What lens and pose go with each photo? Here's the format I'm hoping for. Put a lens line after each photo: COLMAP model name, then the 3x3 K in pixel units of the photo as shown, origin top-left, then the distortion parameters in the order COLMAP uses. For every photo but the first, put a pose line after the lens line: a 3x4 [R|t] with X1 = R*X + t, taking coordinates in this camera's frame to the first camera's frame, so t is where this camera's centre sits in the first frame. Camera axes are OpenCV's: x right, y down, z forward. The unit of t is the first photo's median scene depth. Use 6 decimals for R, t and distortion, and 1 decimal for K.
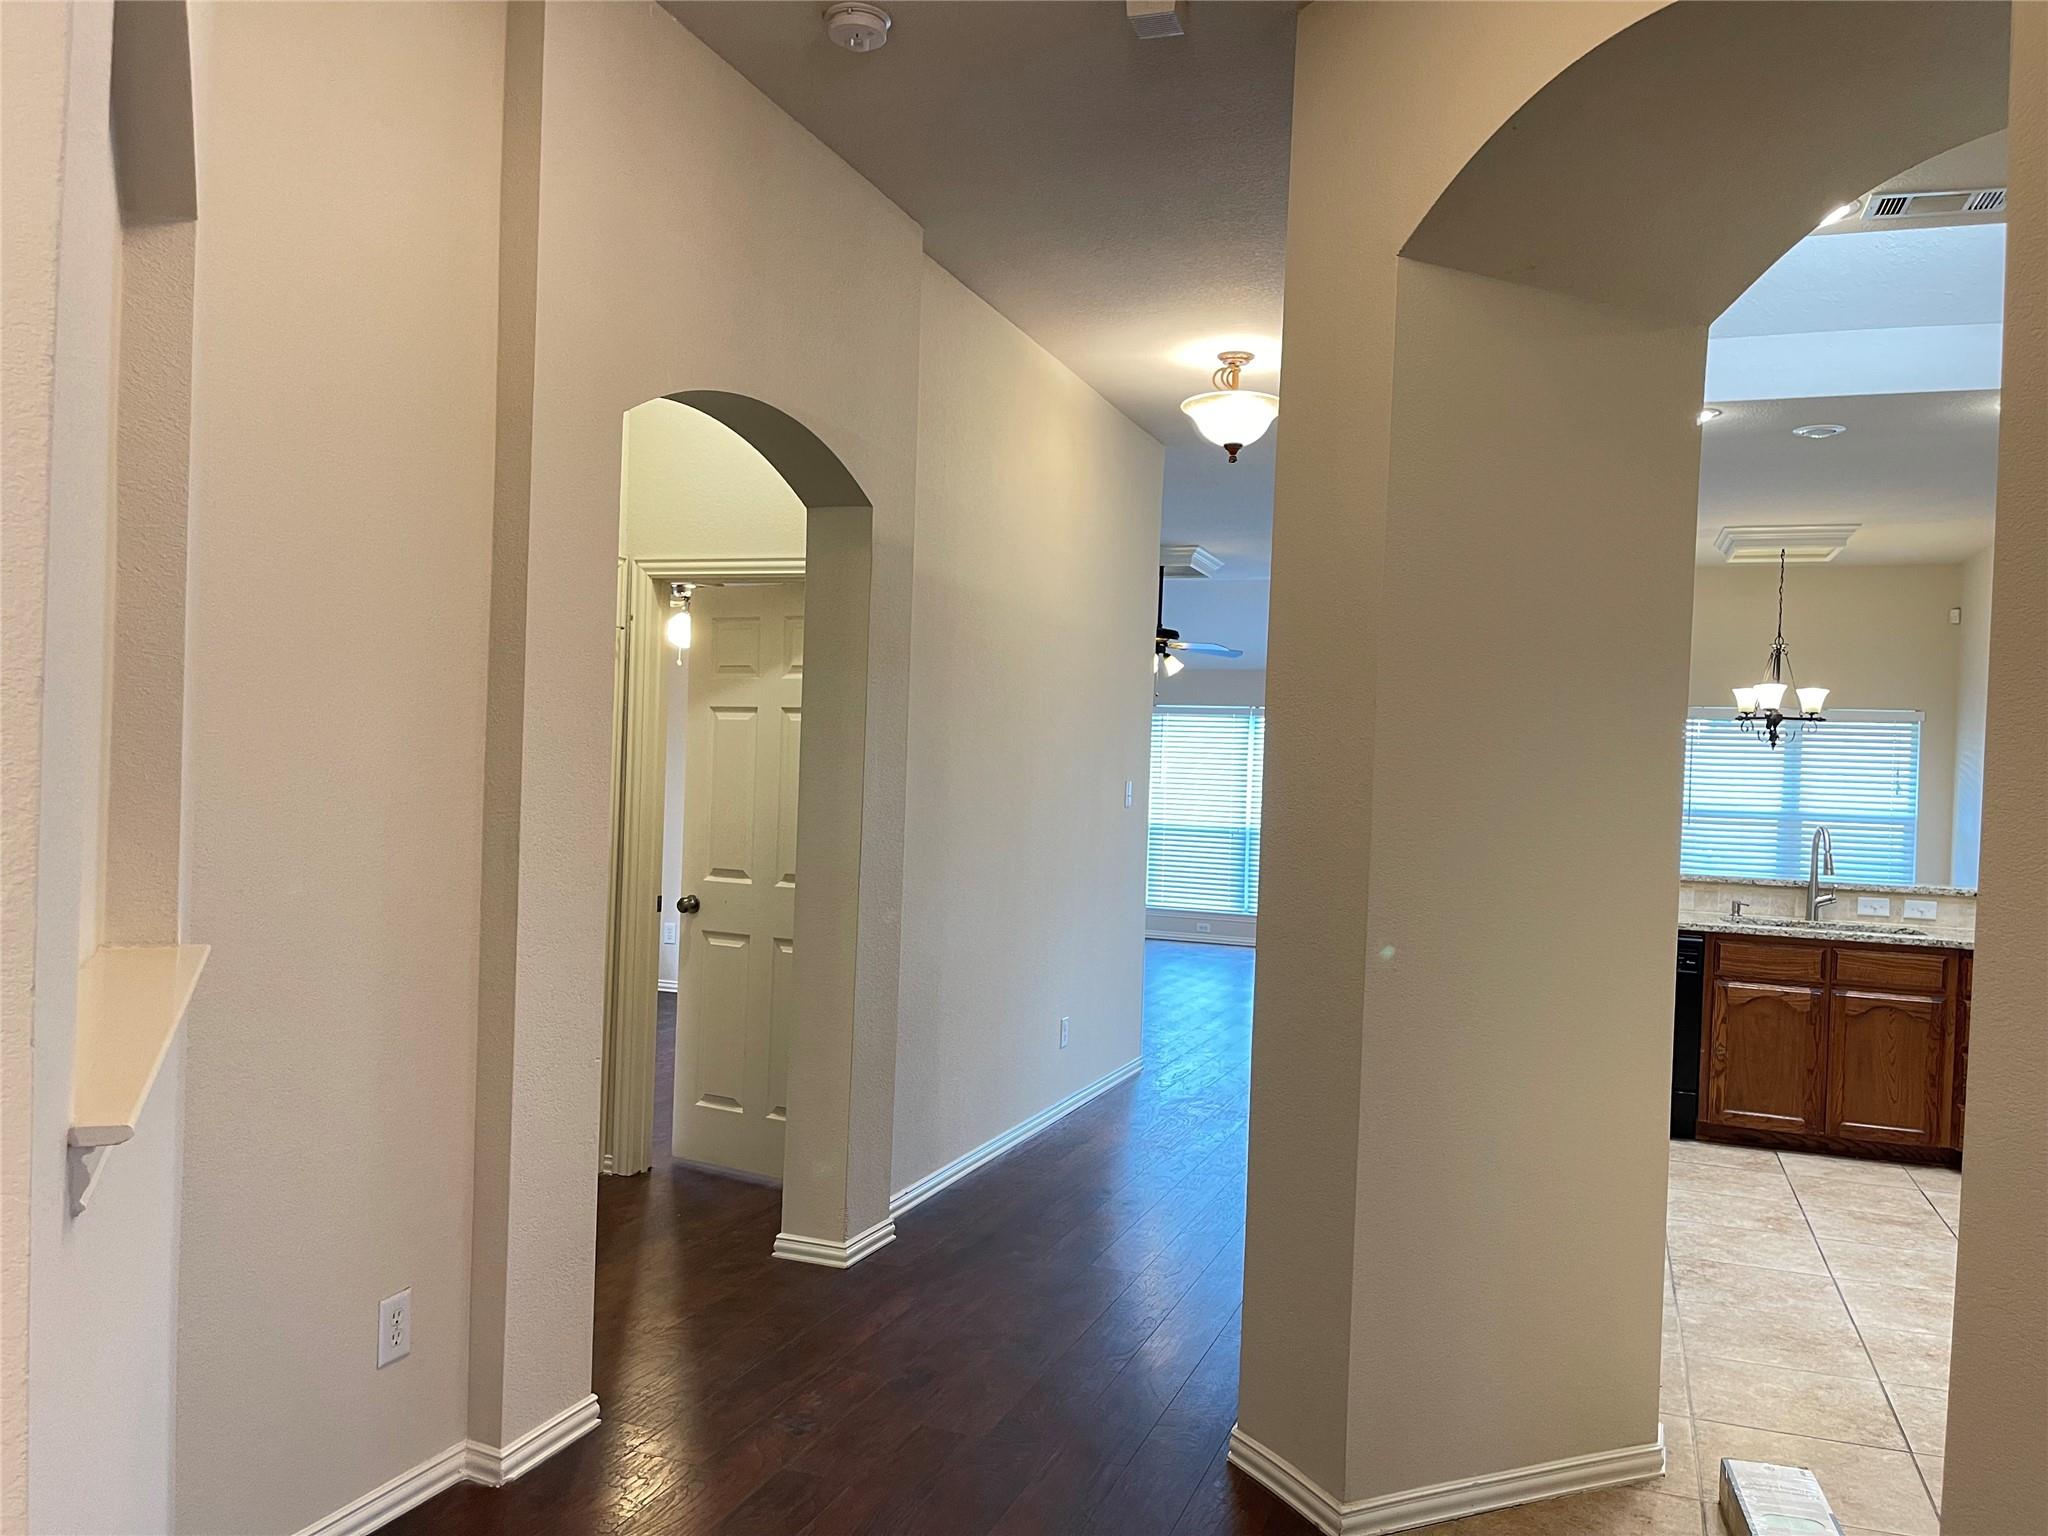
lens RADIAL K [[1546.3, 0, 1011.6], [0, 1546.3, 782.8], [0, 0, 1]] dist [0.065590, -0.077089]
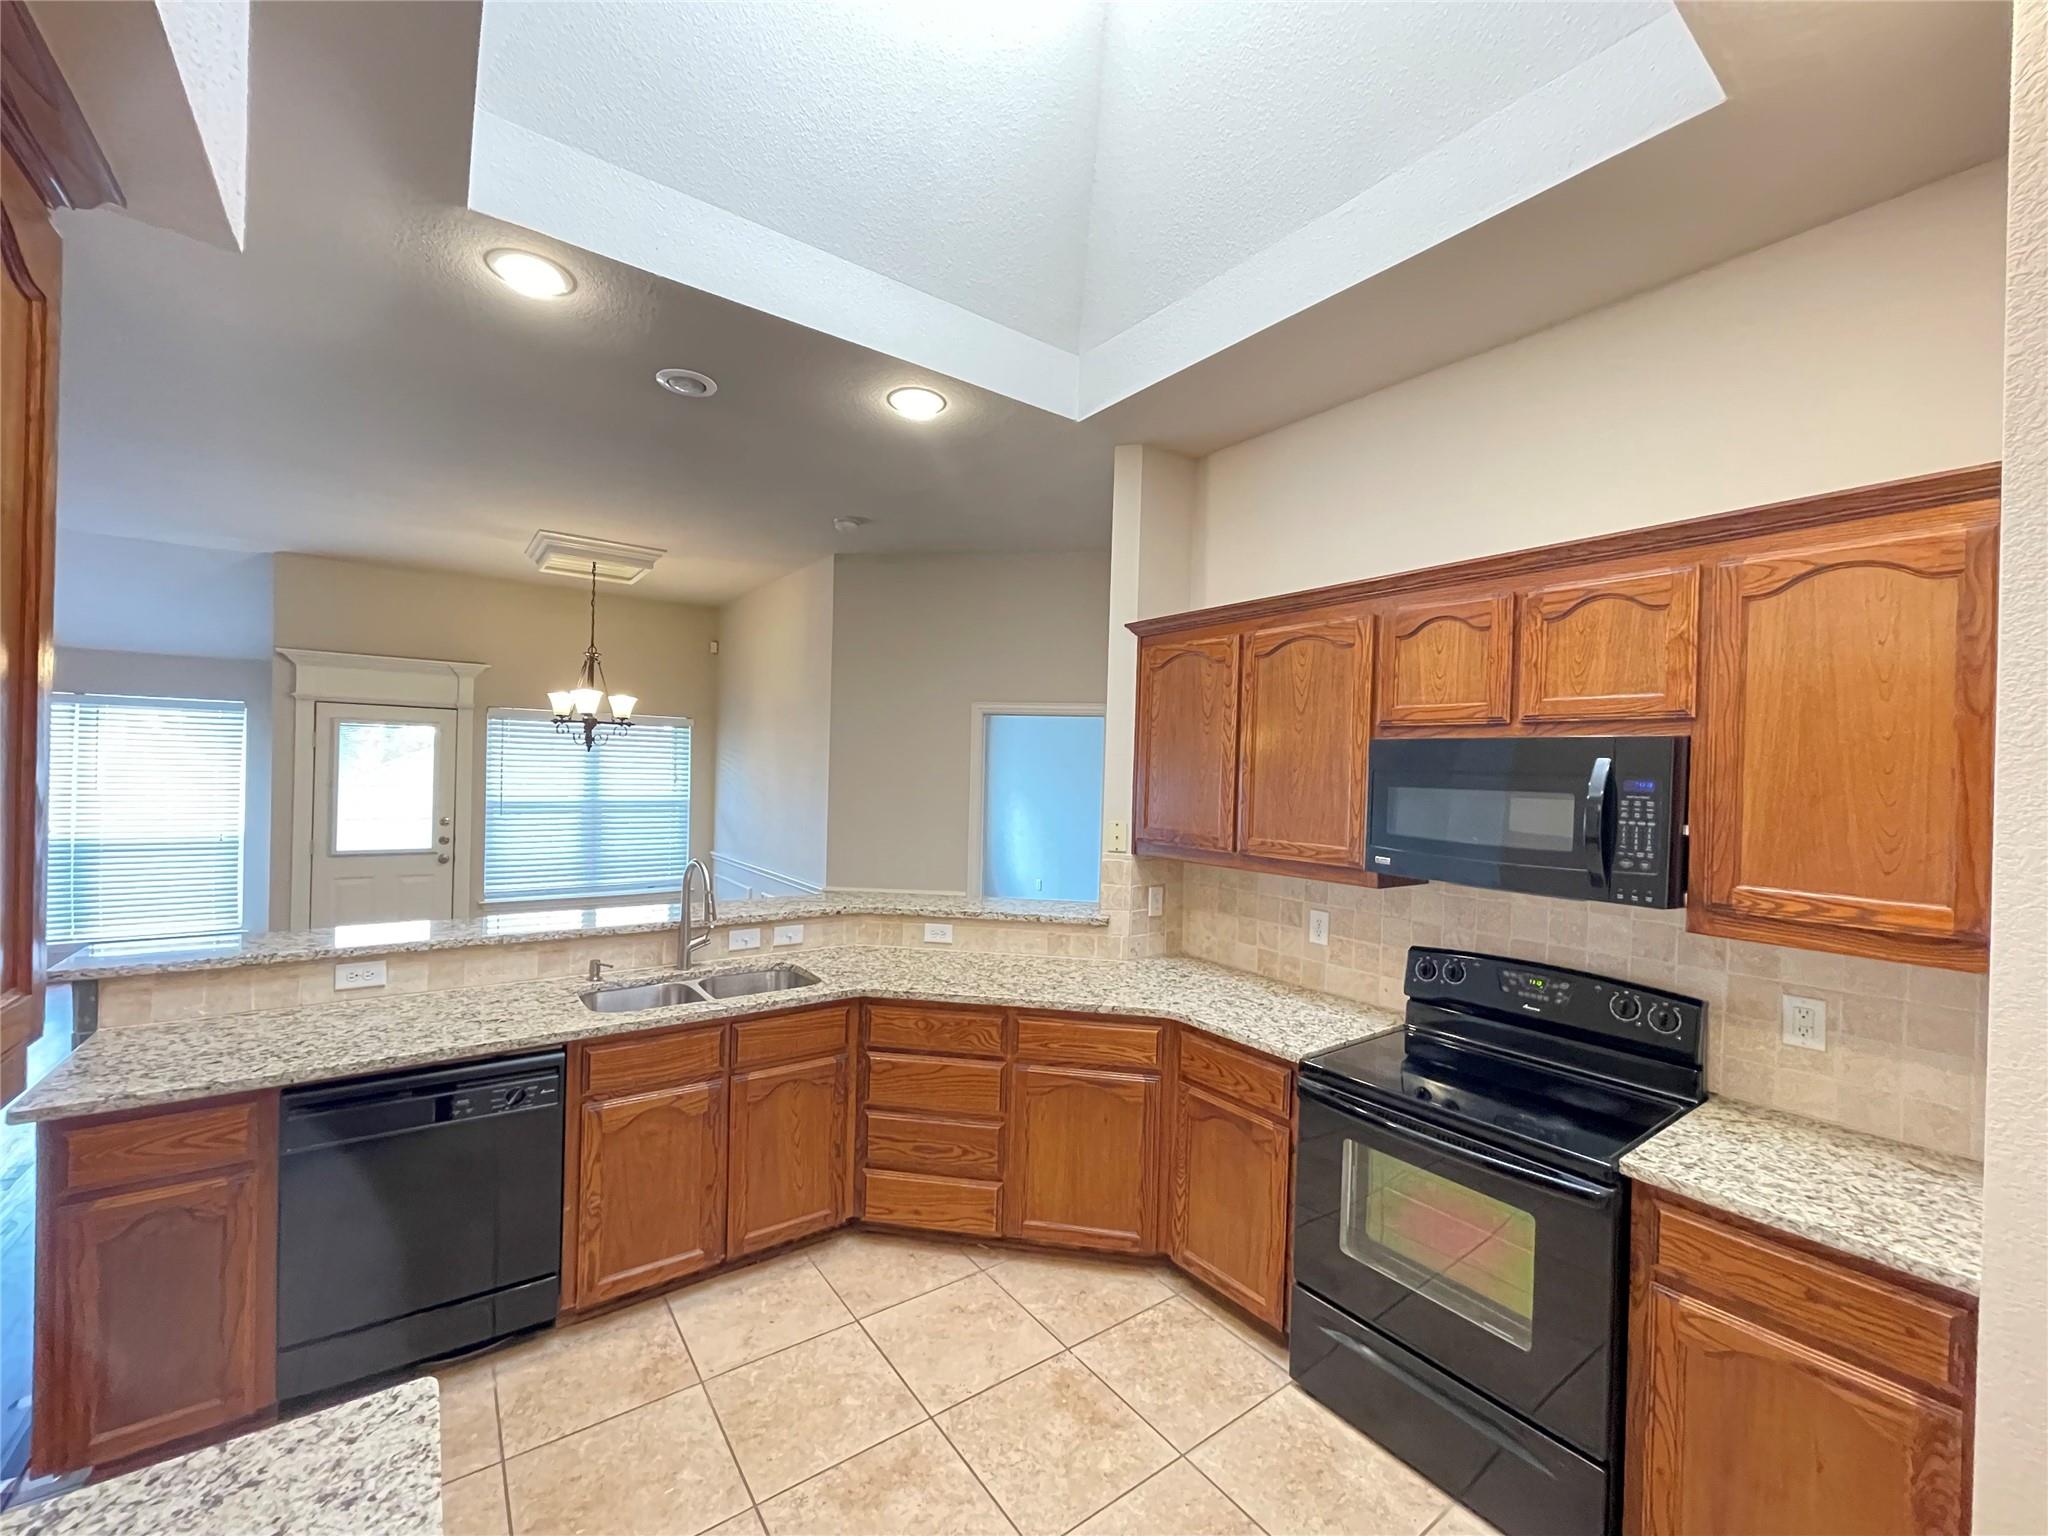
lens RADIAL K [[828.3, 0, 1031.3], [0, 828.3, 775.2], [0, 0, 1]] dist [-0.003599, 0.000598]
pose [[0.542028, -0.028546, 0.839875, 0.242331], [0.001813, 0.999460, 0.032801, -0.032214], [-0.840358, -0.016256, 0.541787, 0.609110]]
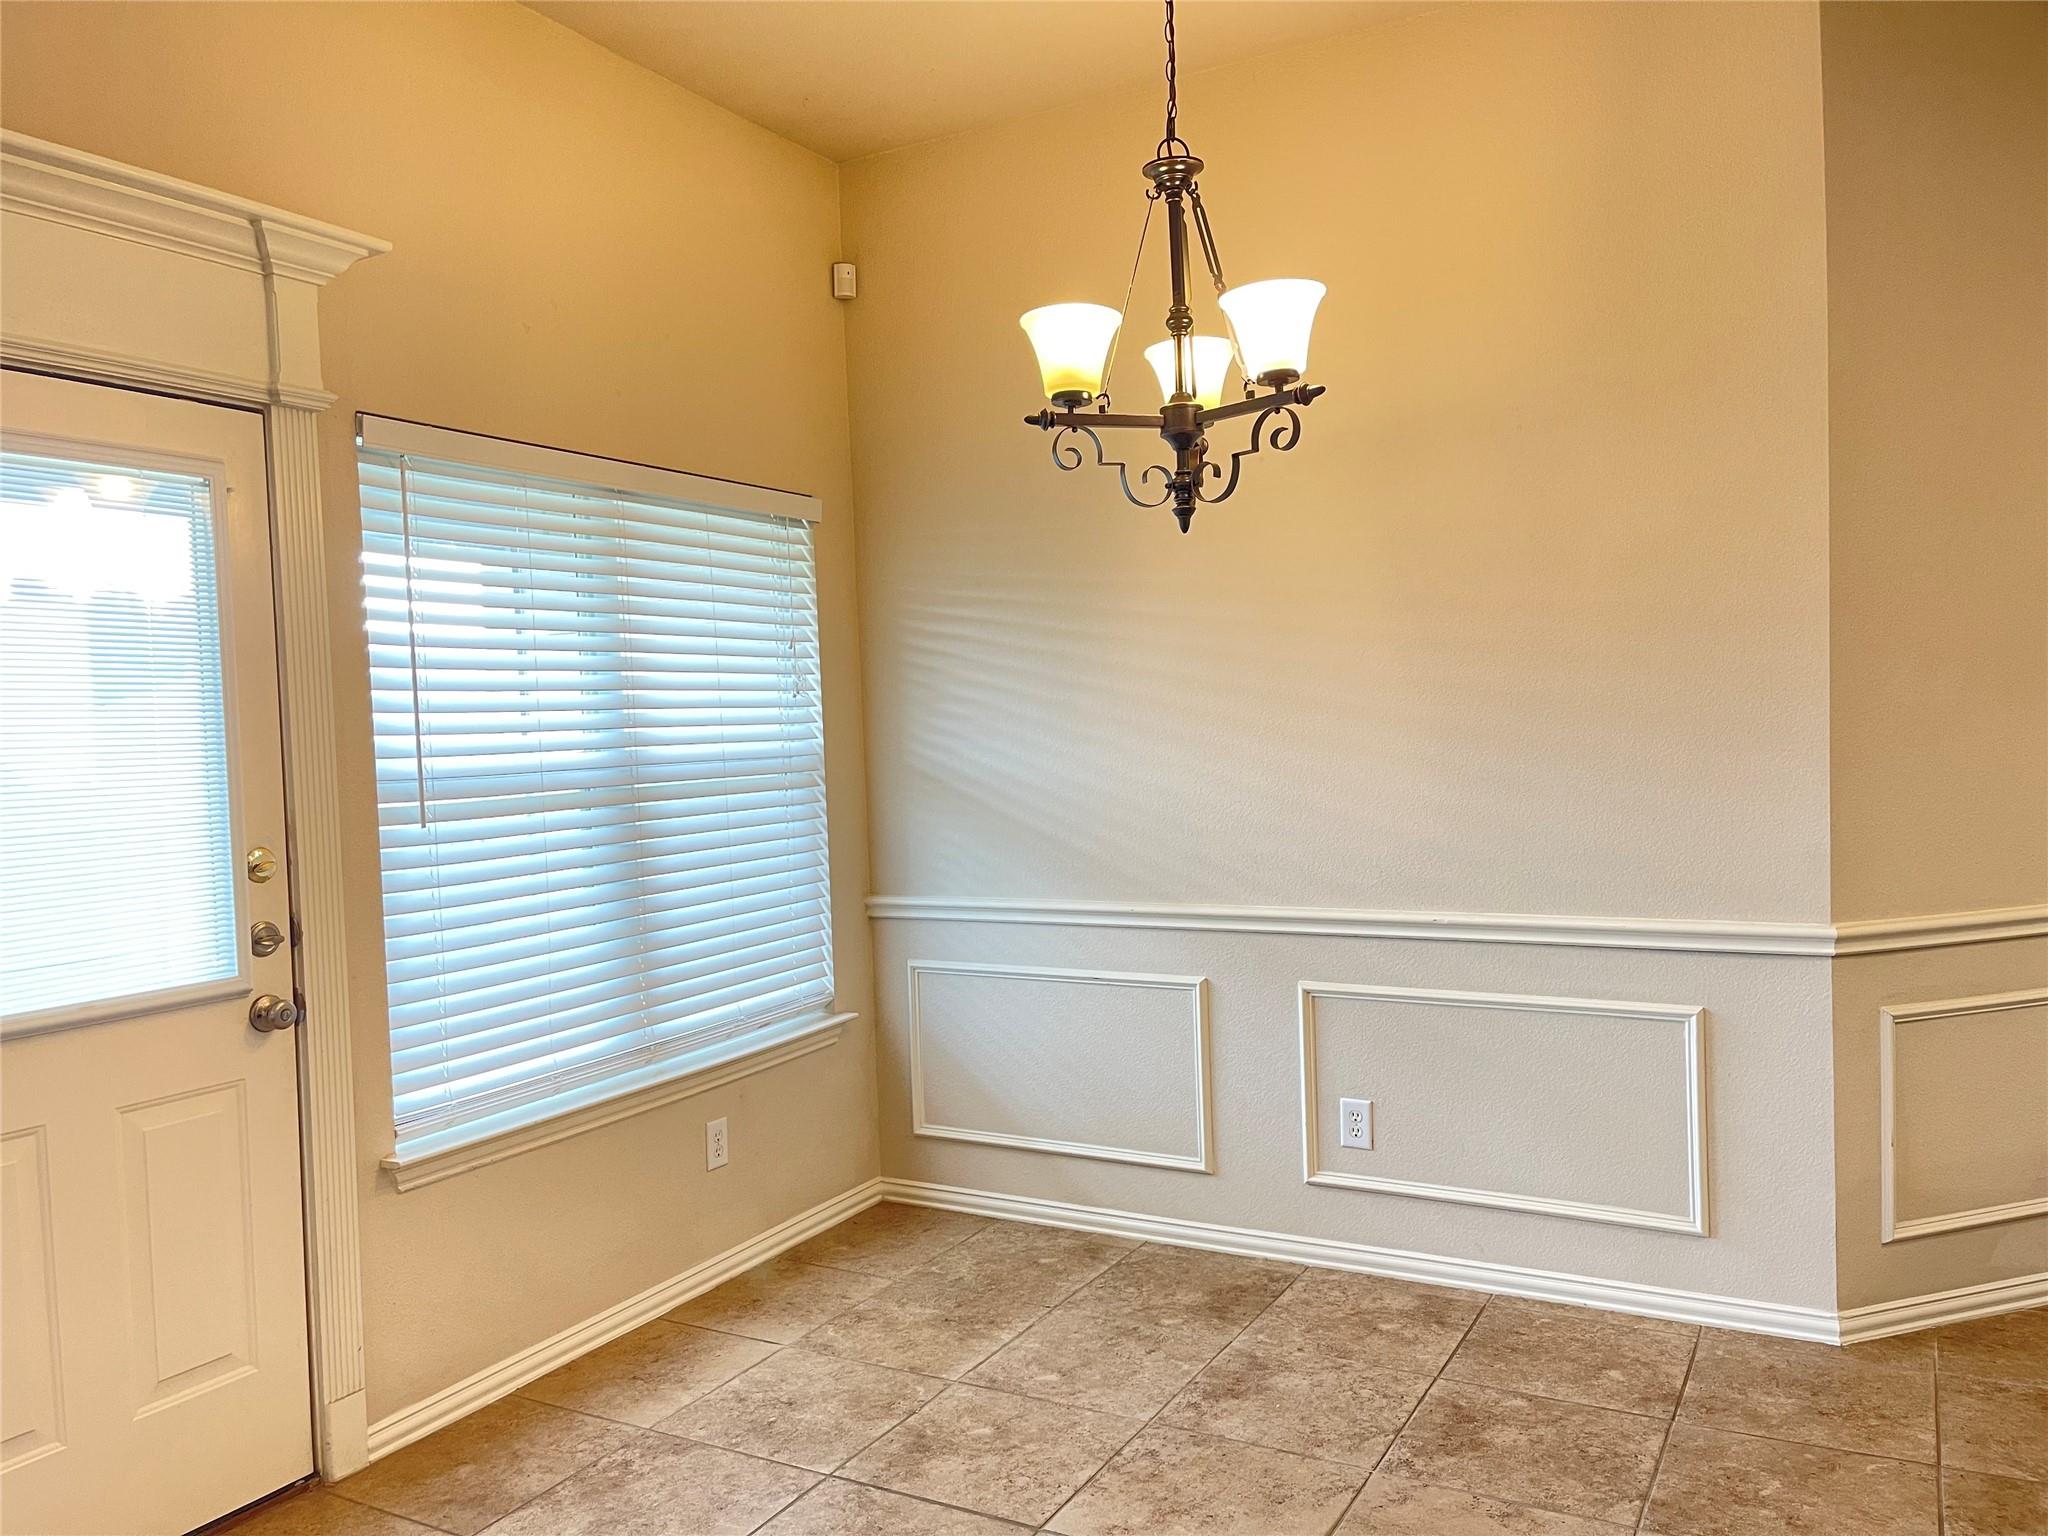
lens RADIAL K [[1546.3, 0, 1005.4], [0, 1546.3, 770.2], [0, 0, 1]] dist [0.065590, -0.077089]
pose [[0.153707, -0.077838, 0.985046, 0.266692], [0.051416, 0.996172, 0.070694, 0.001911], [-0.986778, 0.039781, 0.157121, 1.380298]]
